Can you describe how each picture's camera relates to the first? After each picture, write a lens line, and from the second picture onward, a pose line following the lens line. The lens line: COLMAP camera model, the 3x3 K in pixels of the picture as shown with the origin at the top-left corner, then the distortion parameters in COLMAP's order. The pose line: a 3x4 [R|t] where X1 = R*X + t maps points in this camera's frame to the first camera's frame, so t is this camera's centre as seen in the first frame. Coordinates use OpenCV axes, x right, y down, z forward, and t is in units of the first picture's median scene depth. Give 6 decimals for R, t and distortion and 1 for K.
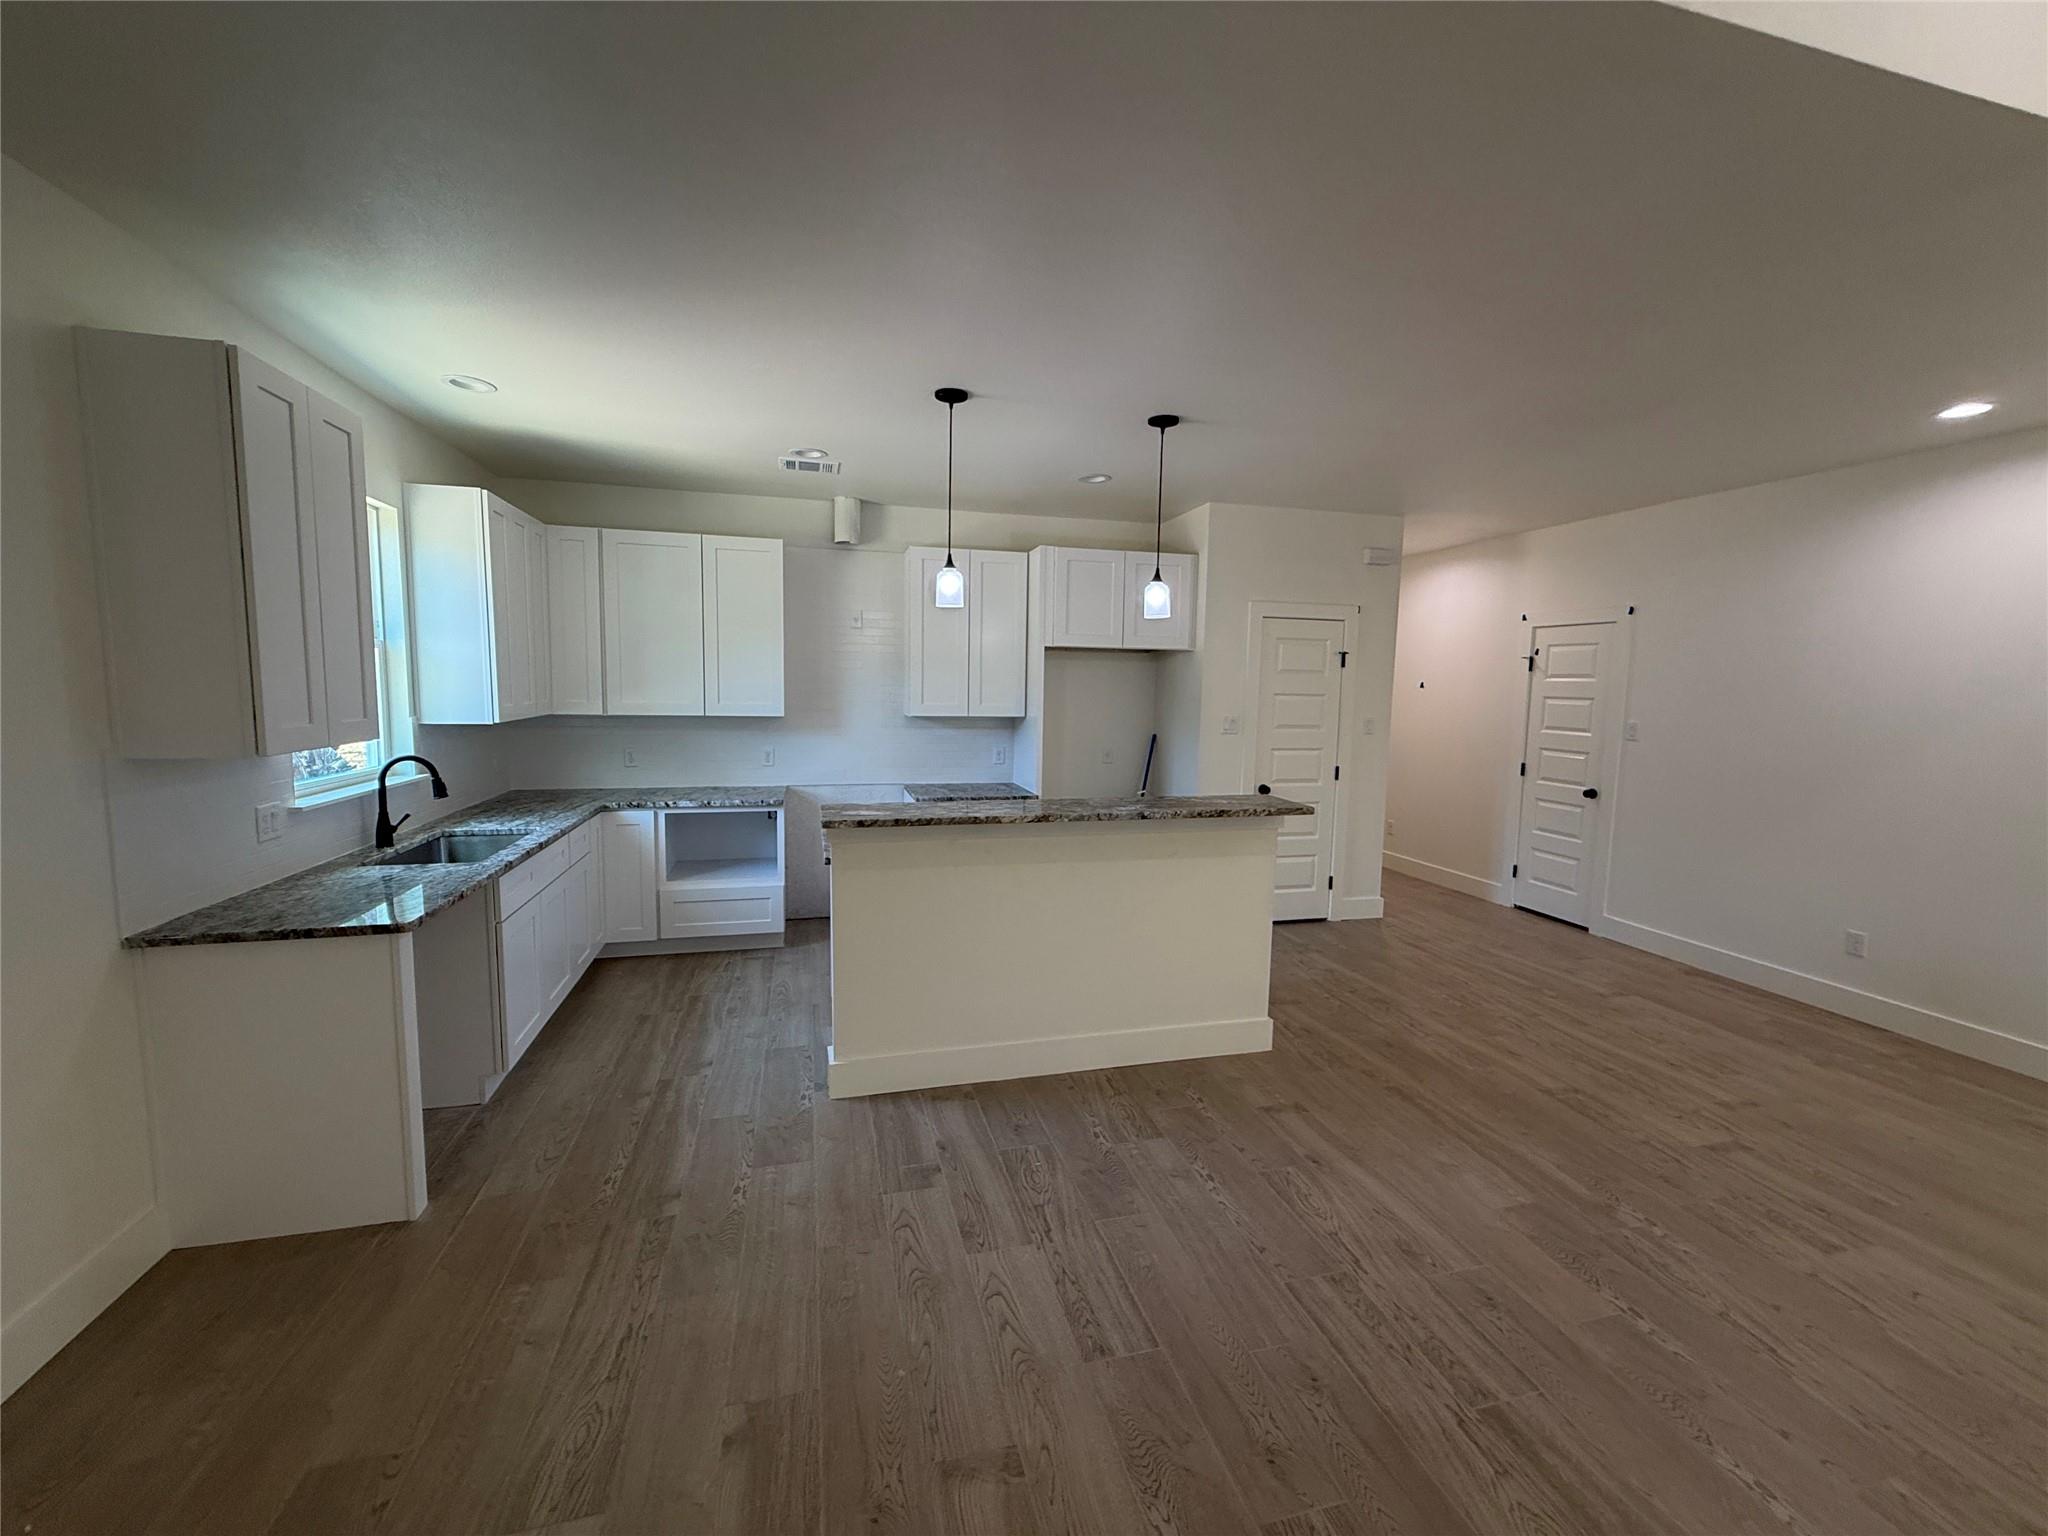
lens RADIAL K [[821.0, 0, 1020.3], [0, 821.0, 763.1], [0, 0, 1]] dist [0.002776, -0.000285]
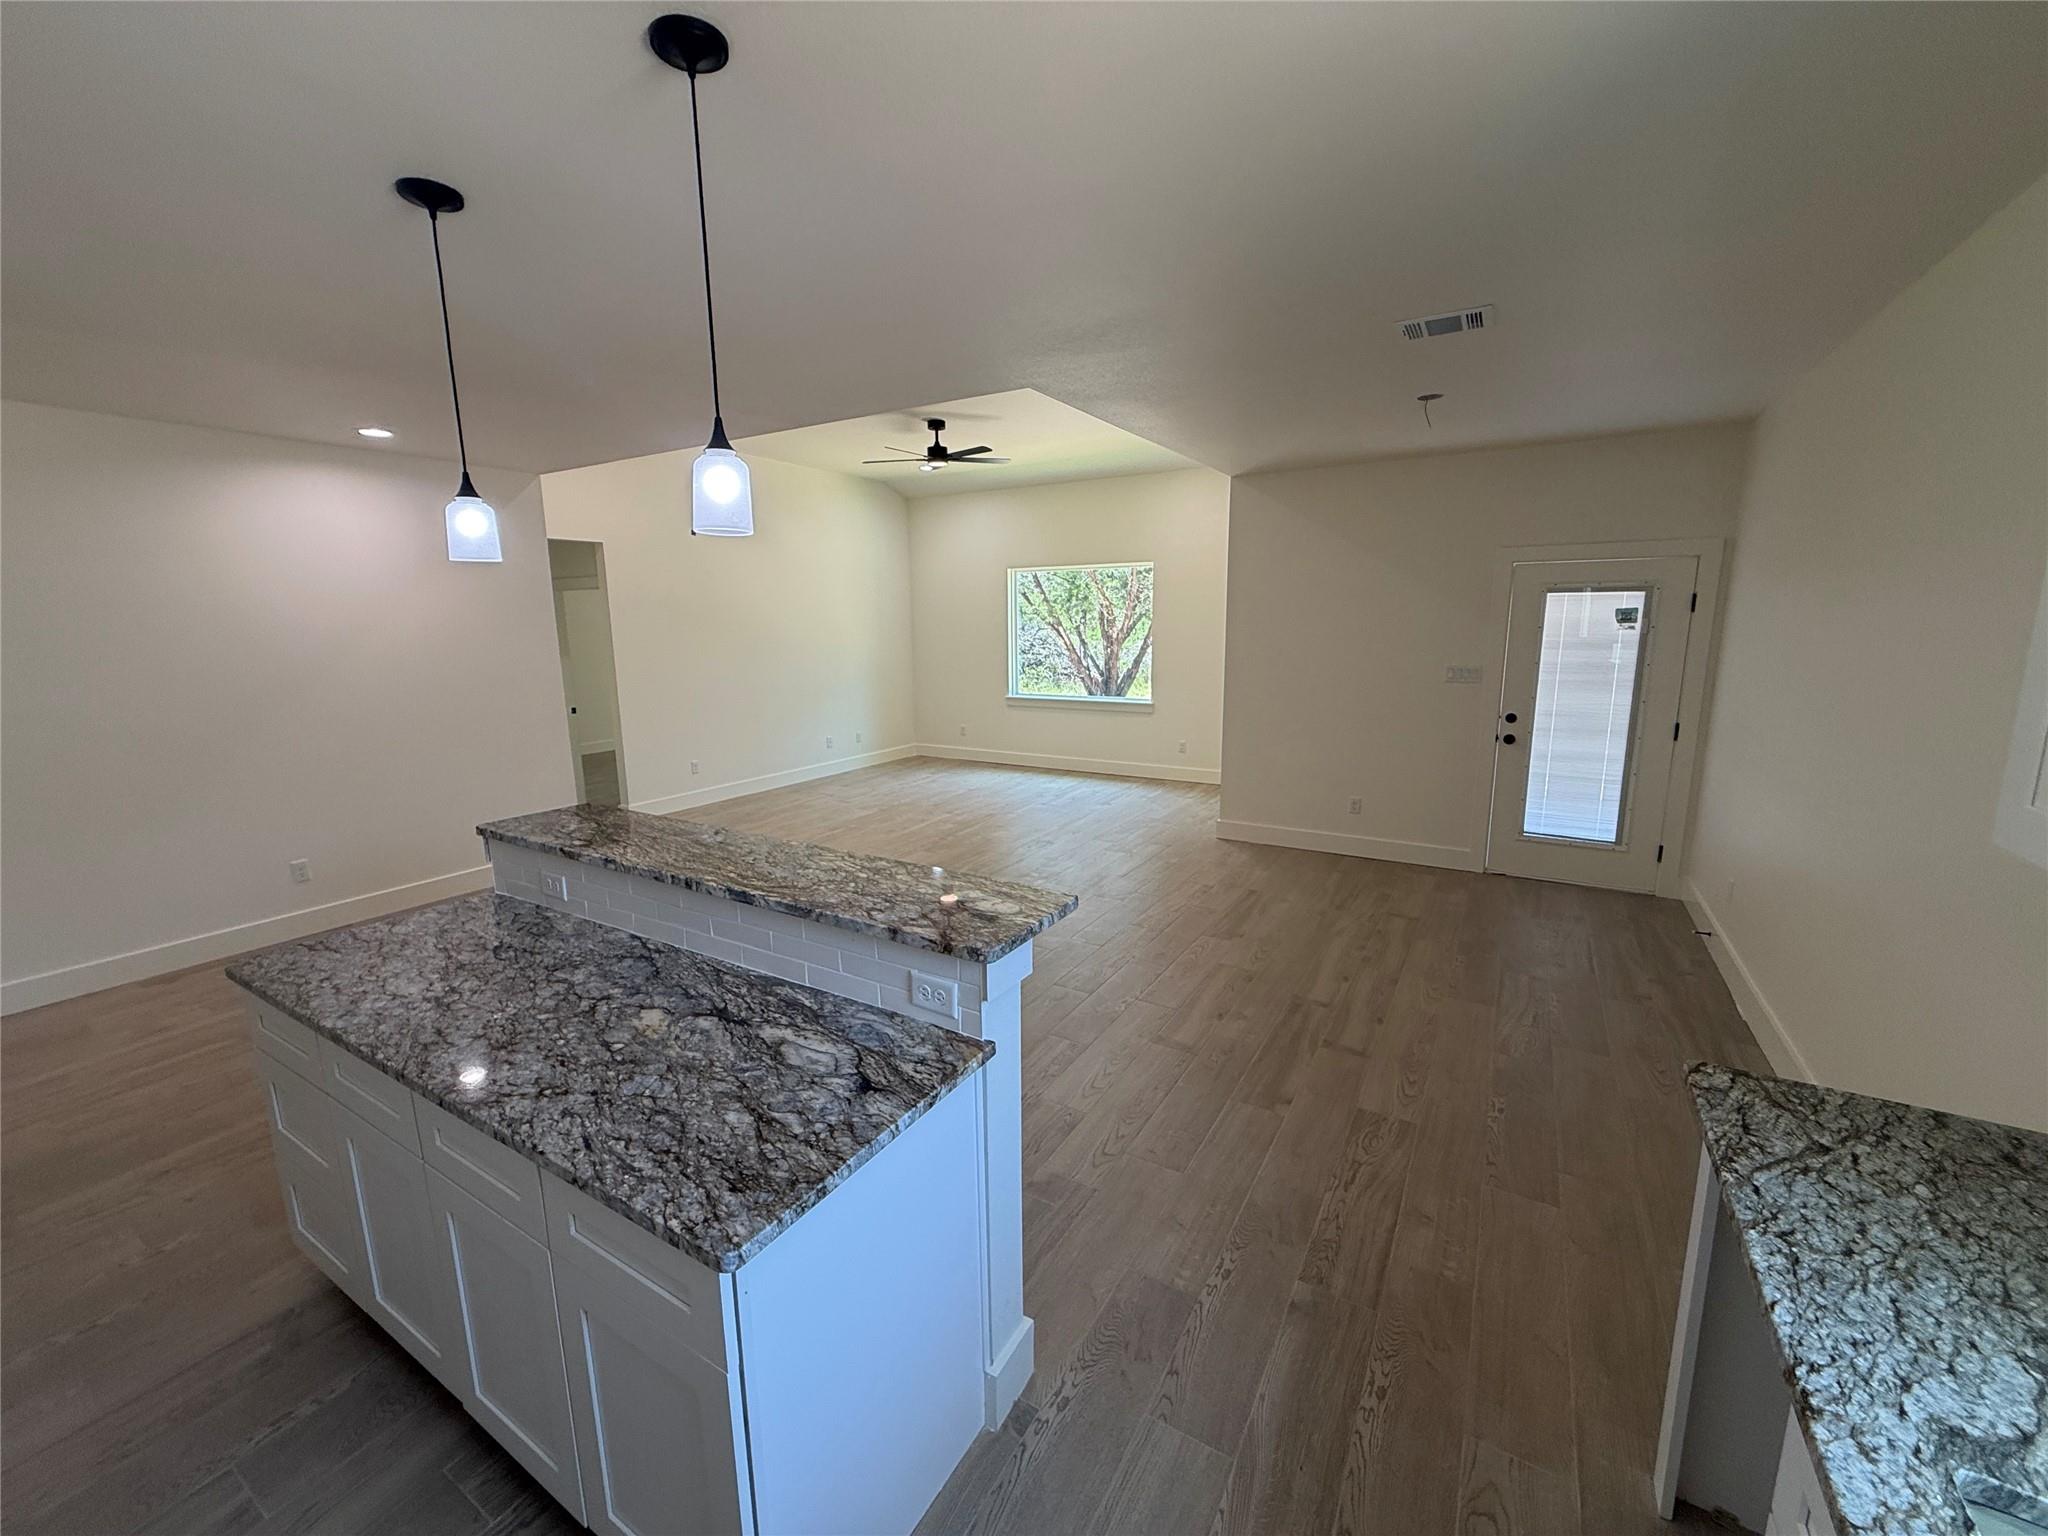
lens RADIAL K [[821.0, 0, 1016.5], [0, 821.0, 762.5], [0, 0, 1]] dist [0.002776, -0.000285]
pose [[-0.694846, -0.132651, 0.706818, -0.588922], [0.074085, 0.964409, 0.253824, -0.181165], [-0.715332, 0.228733, -0.660288, 1.297784]]
